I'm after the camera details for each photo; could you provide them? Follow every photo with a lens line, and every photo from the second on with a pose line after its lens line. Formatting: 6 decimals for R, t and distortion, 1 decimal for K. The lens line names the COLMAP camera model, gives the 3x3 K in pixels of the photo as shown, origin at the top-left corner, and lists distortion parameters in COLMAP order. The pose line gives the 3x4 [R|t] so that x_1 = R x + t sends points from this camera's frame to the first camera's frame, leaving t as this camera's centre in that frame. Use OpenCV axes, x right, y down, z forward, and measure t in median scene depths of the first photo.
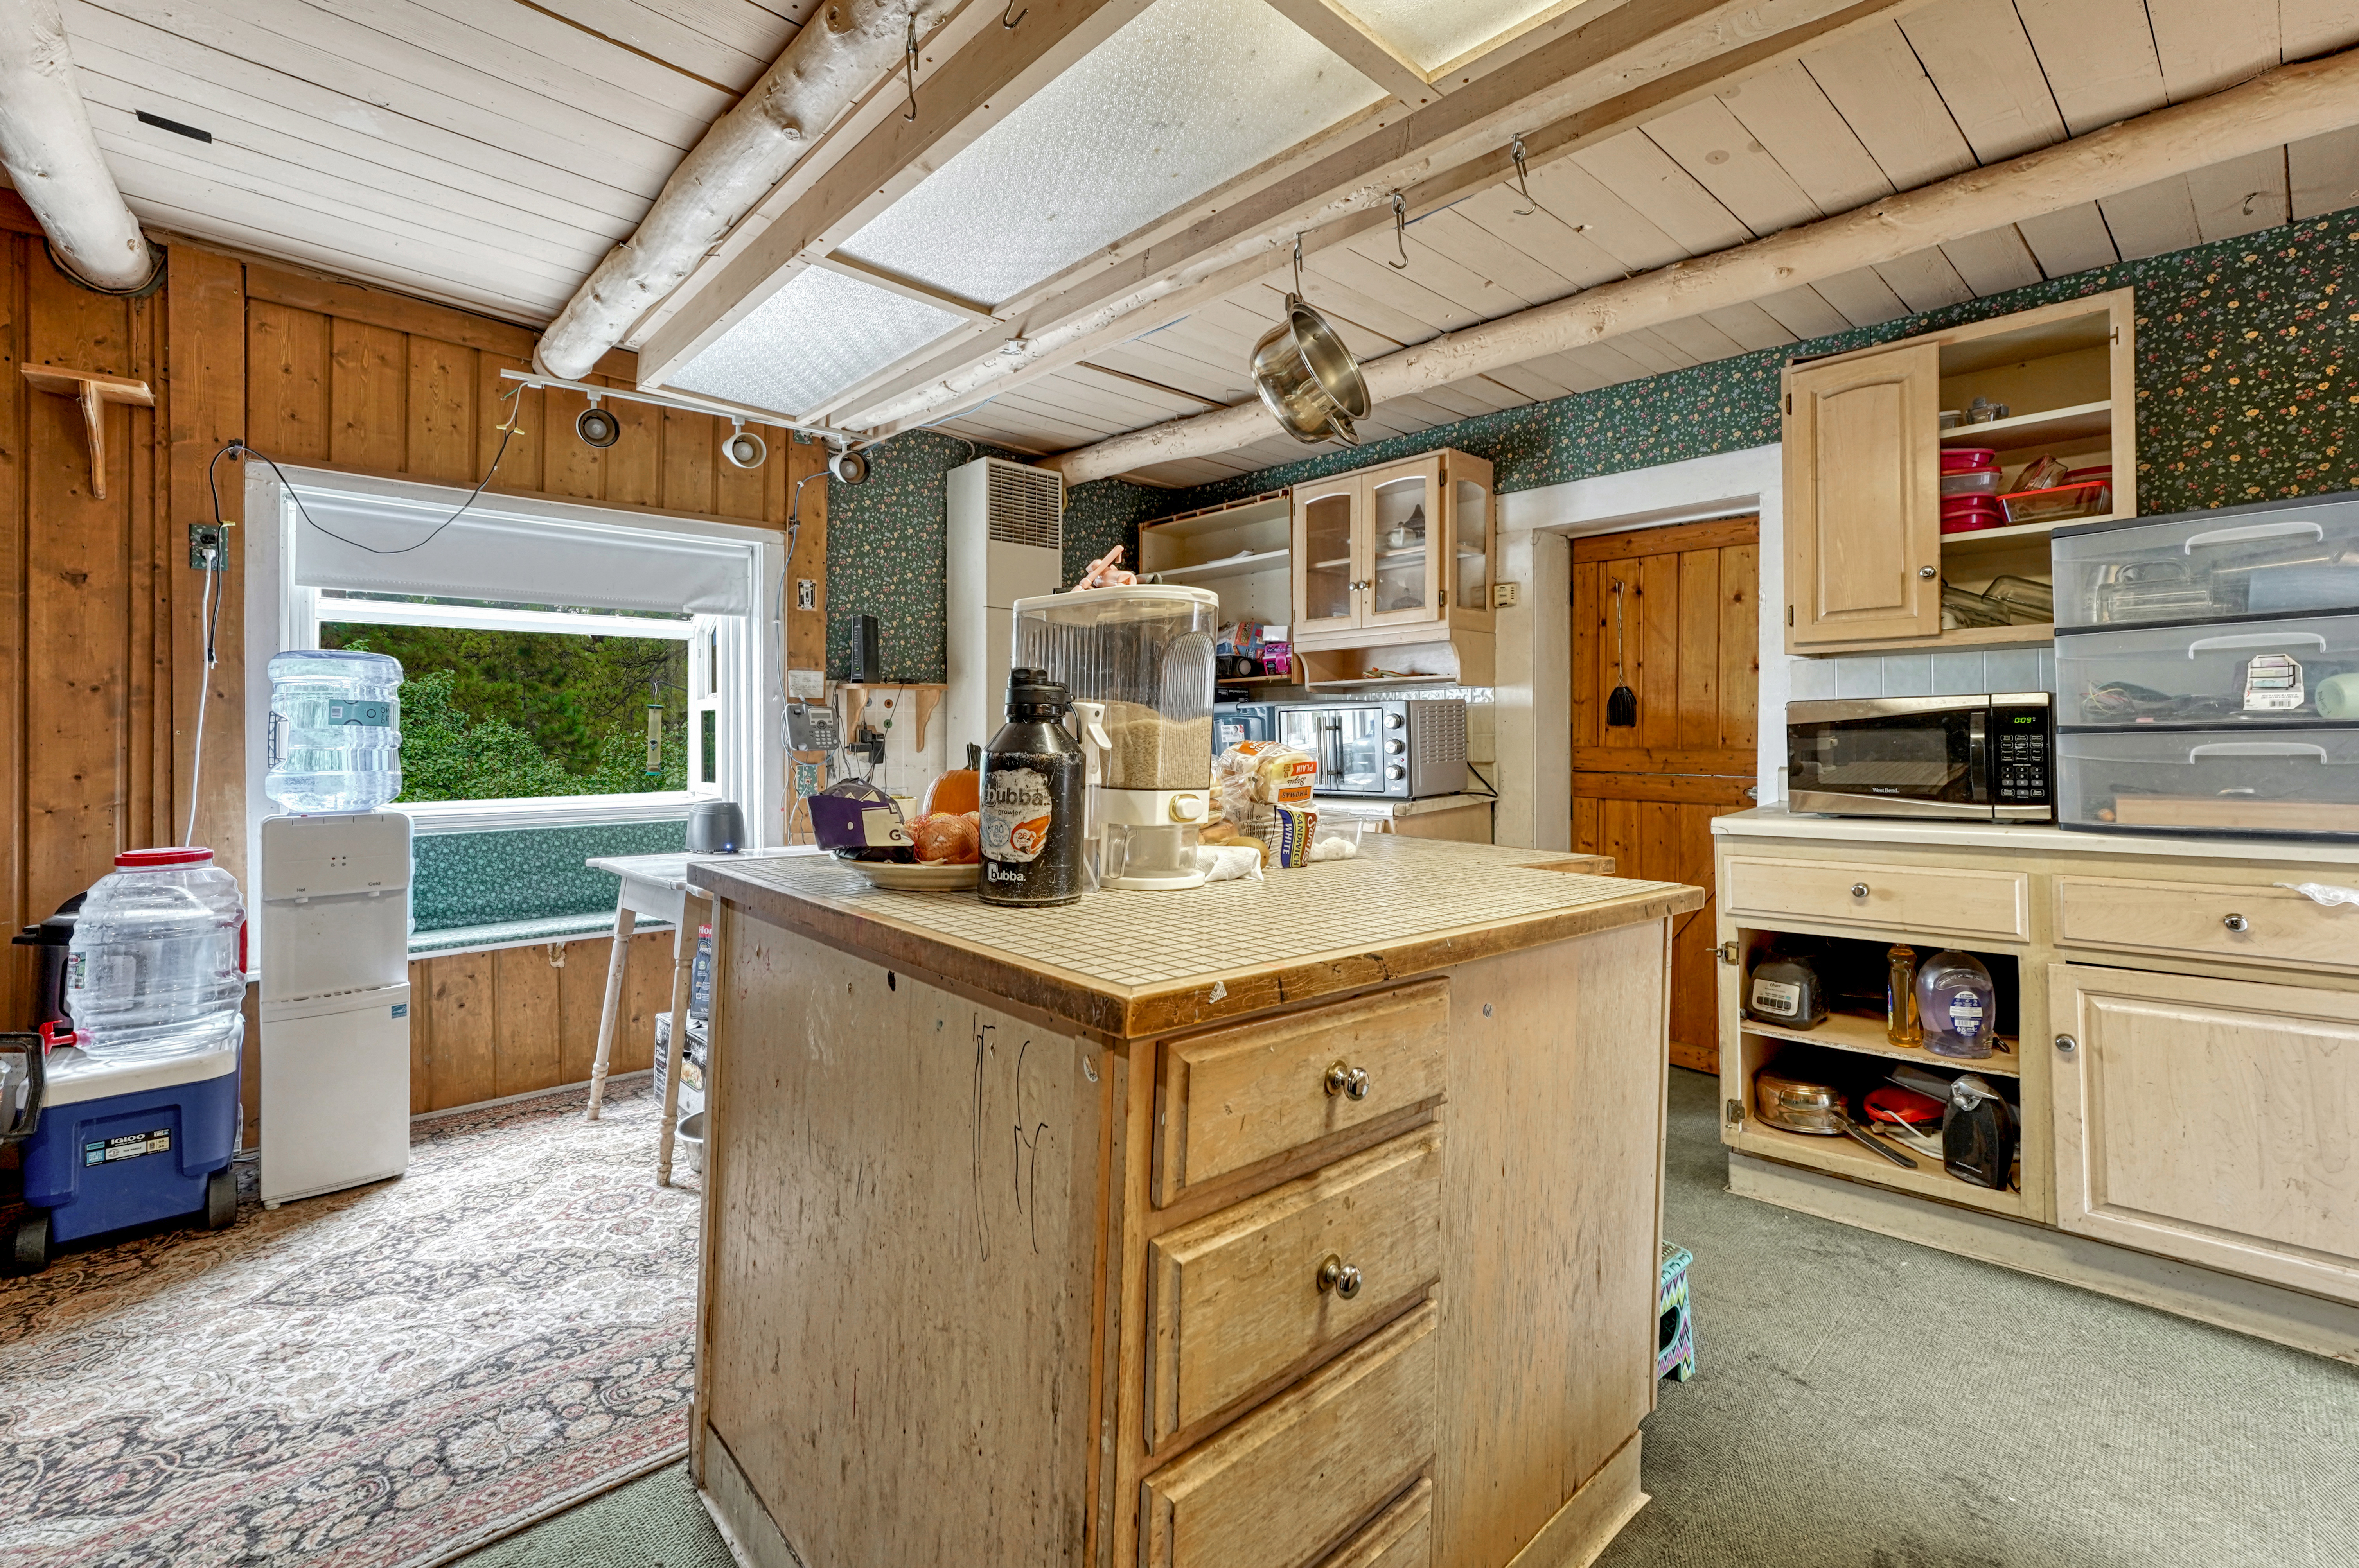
lens RADIAL K [[1006.2, 0, 1168.3], [0, 1006.2, 733.5], [0, 0, 1]] dist [-0.008160, 0.000318]
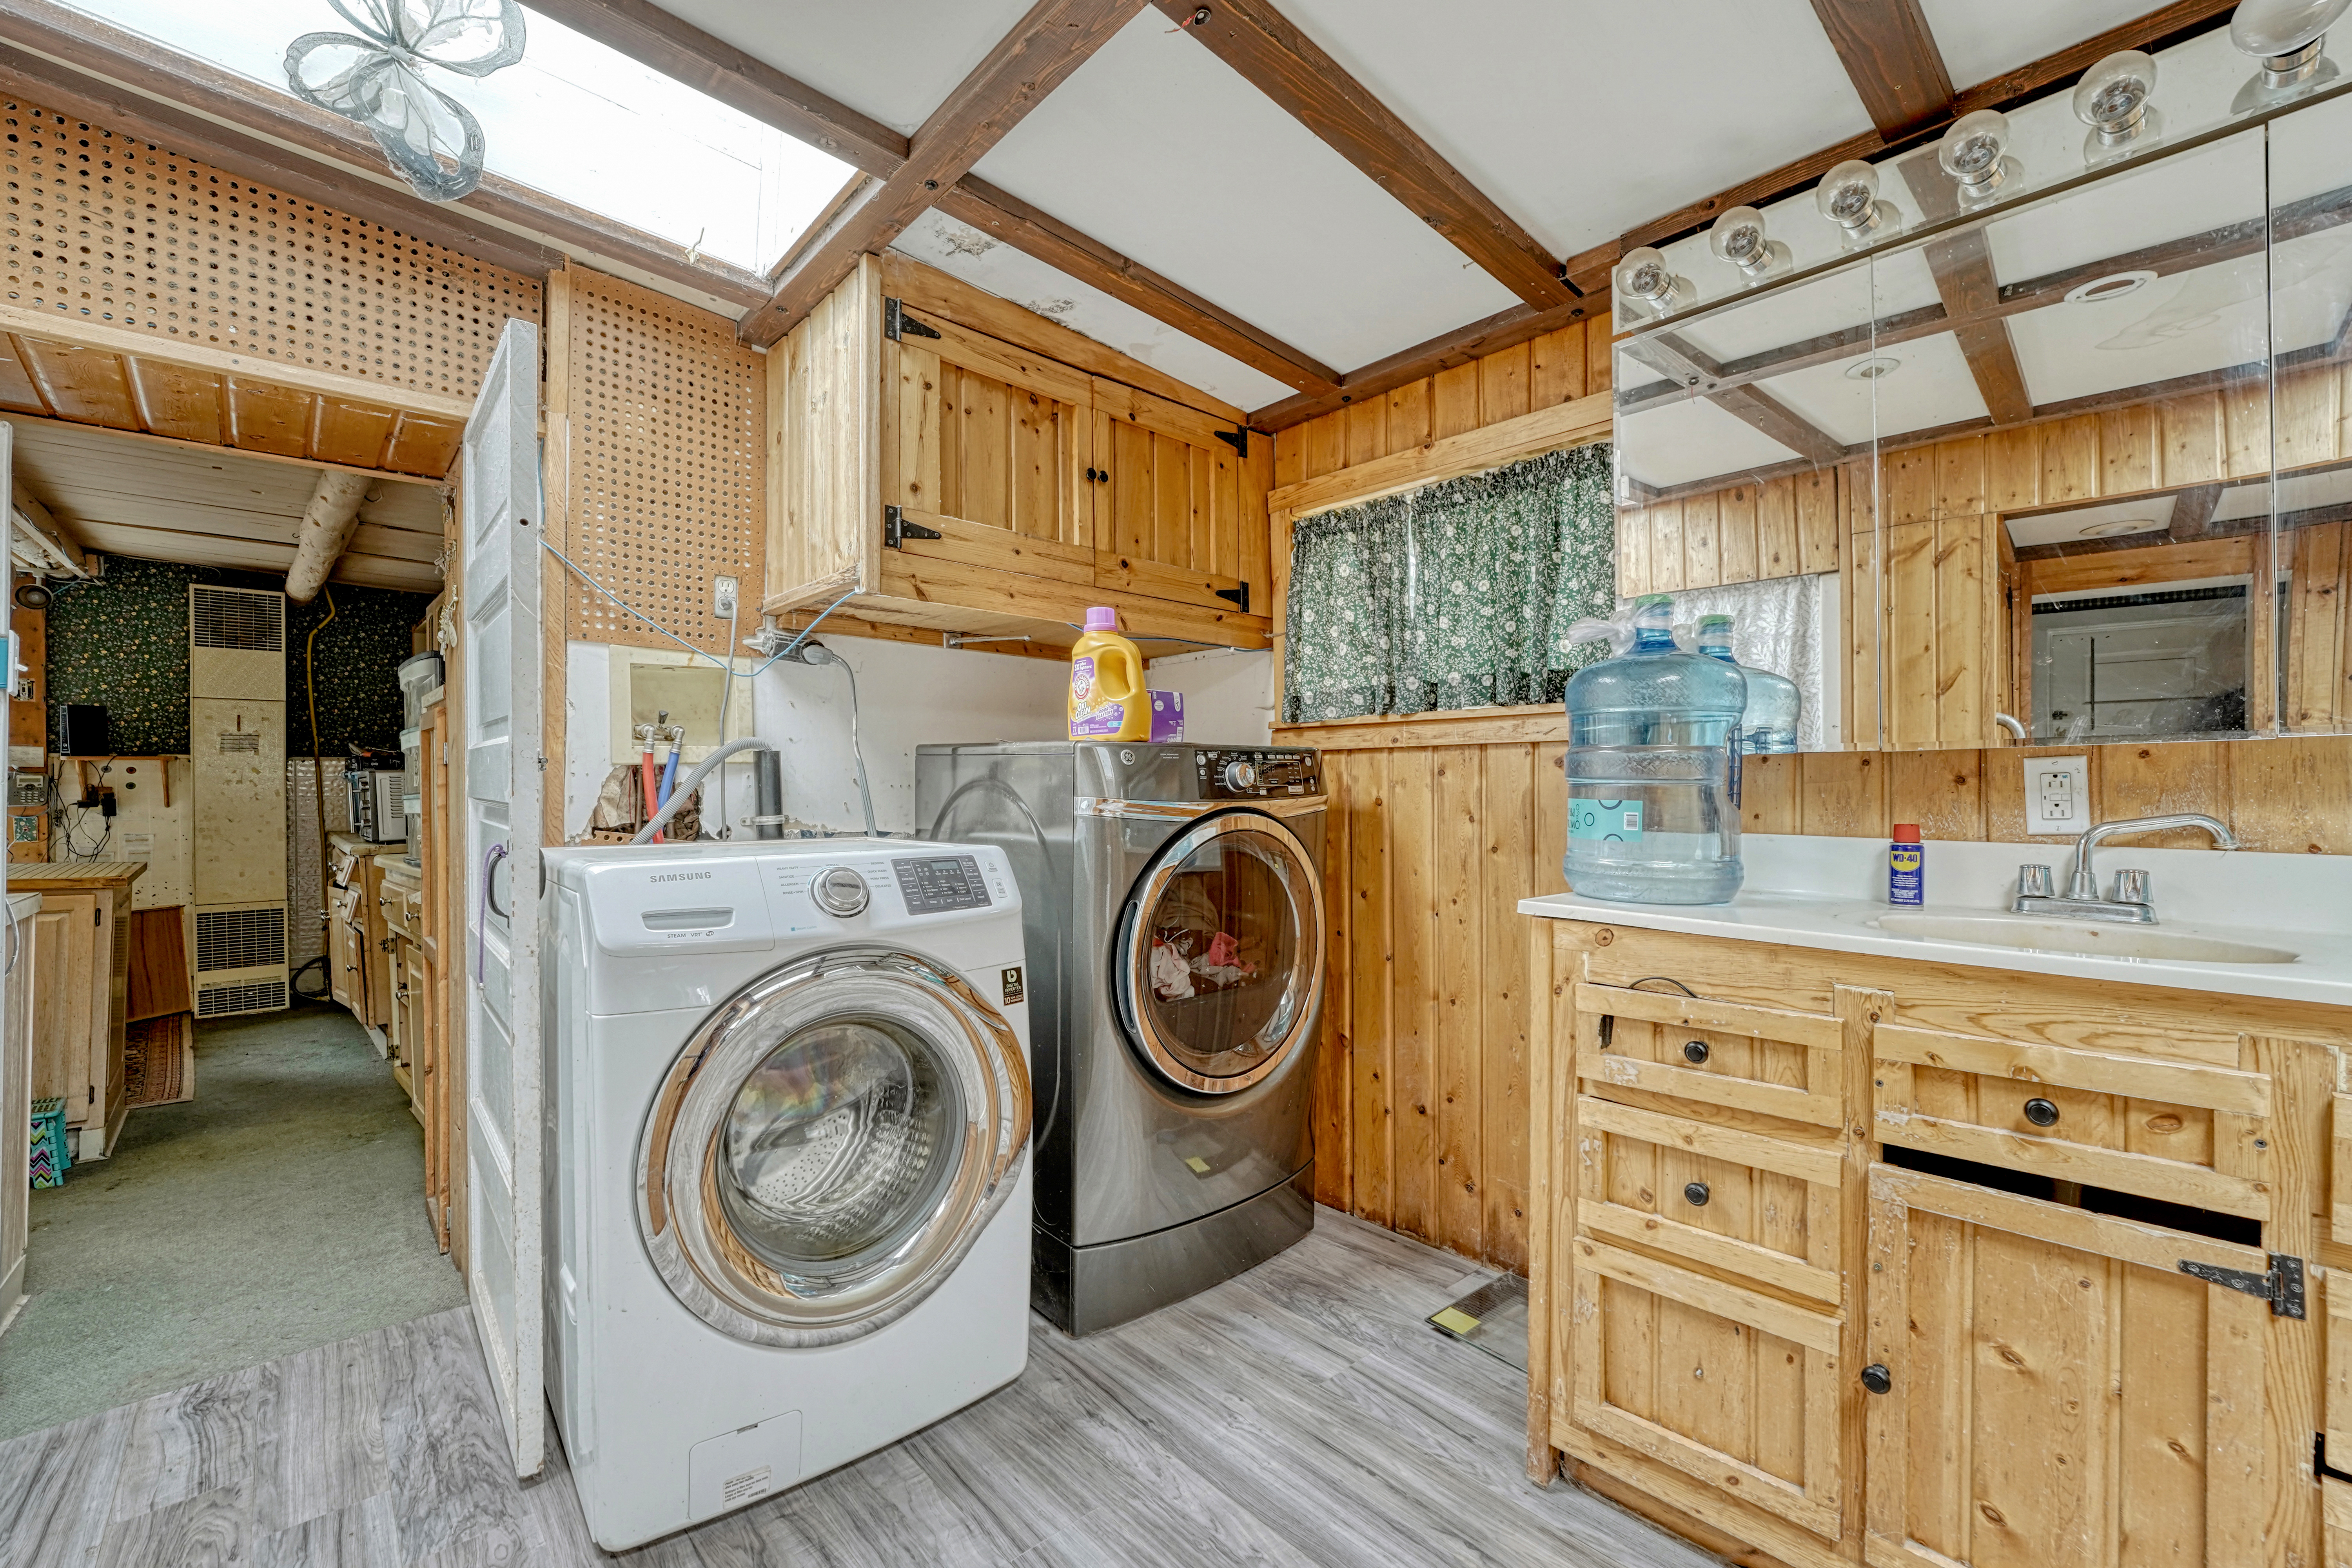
lens RADIAL K [[980.6, 0, 1189.9], [0, 980.6, 792.7], [0, 0, 1]] dist [-0.014381, 0.003095]
pose [[0.999514, 0.001940, 0.031104, 1.378880], [-0.002163, 0.999972, 0.007142, -0.016286], [-0.031089, -0.007206, 0.999491, -0.403220]]
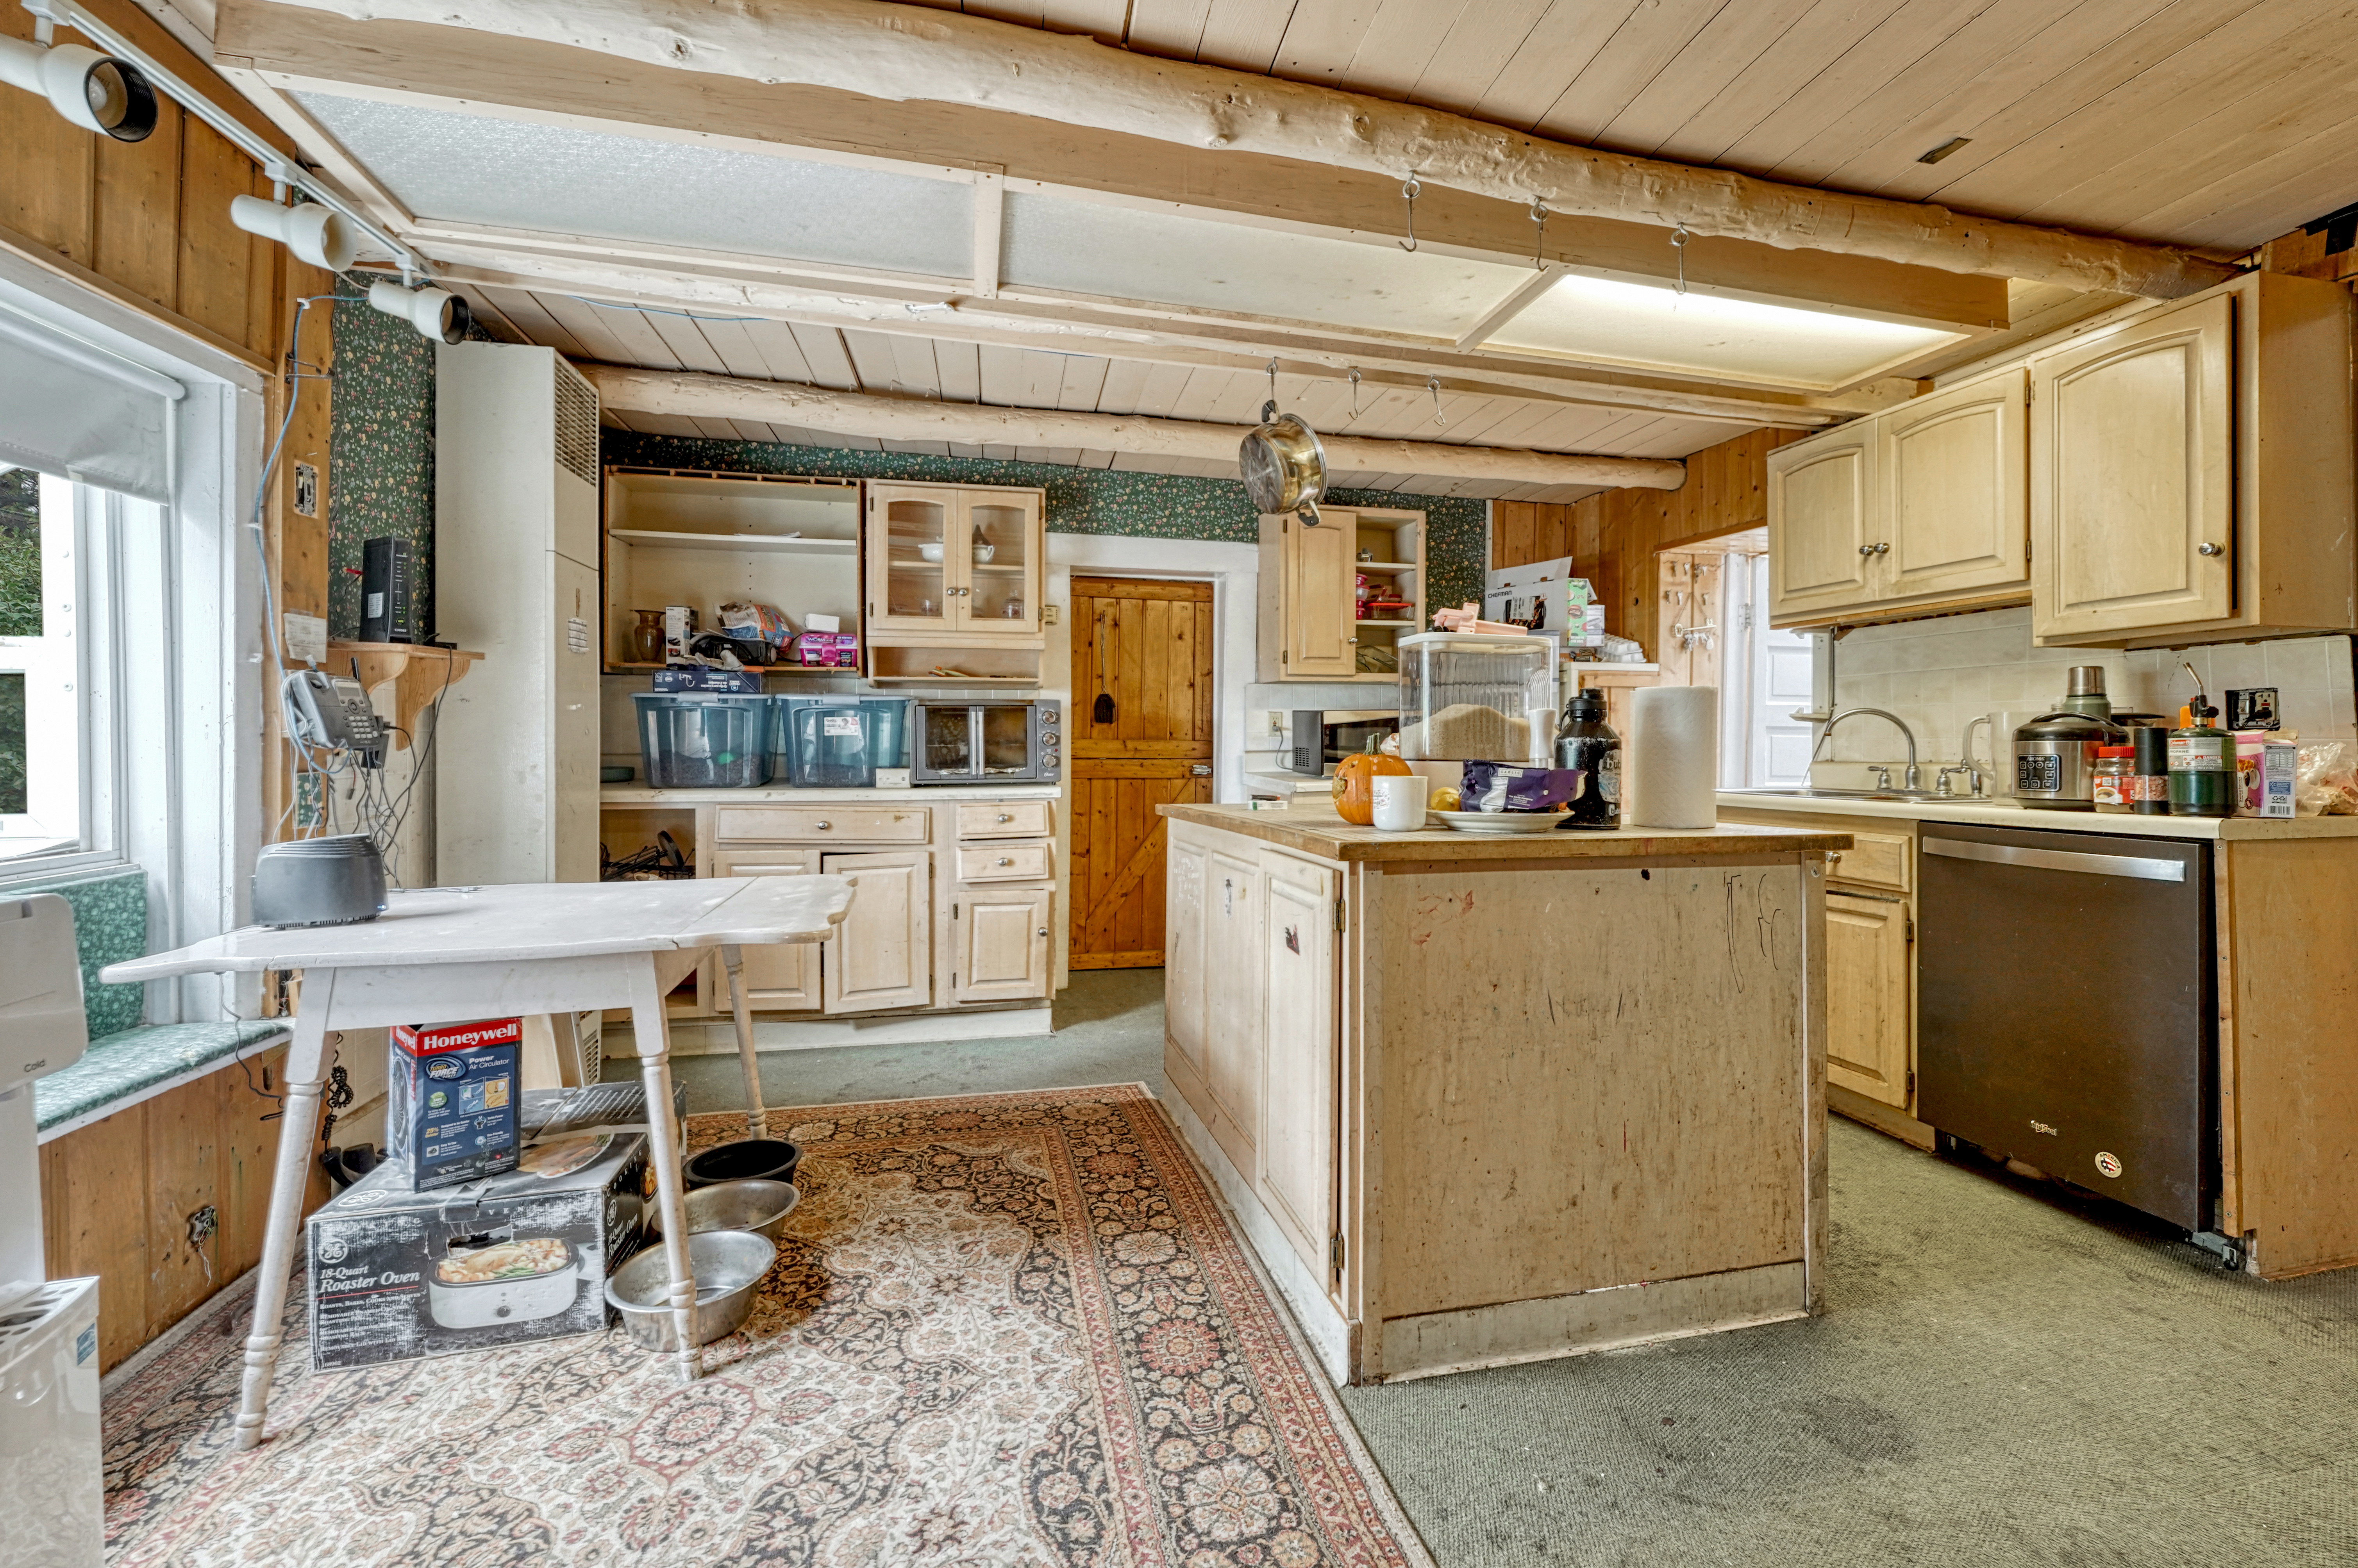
lens RADIAL K [[1005.7, 0, 1167.8], [0, 1005.7, 733.6], [0, 0, 1]] dist [-0.008160, 0.000318]
pose [[0.493415, 0.002218, 0.869791, -0.748600], [-0.006702, 0.999977, 0.001252, 0.004877], [-0.869768, -0.006447, 0.493418, 0.305004]]
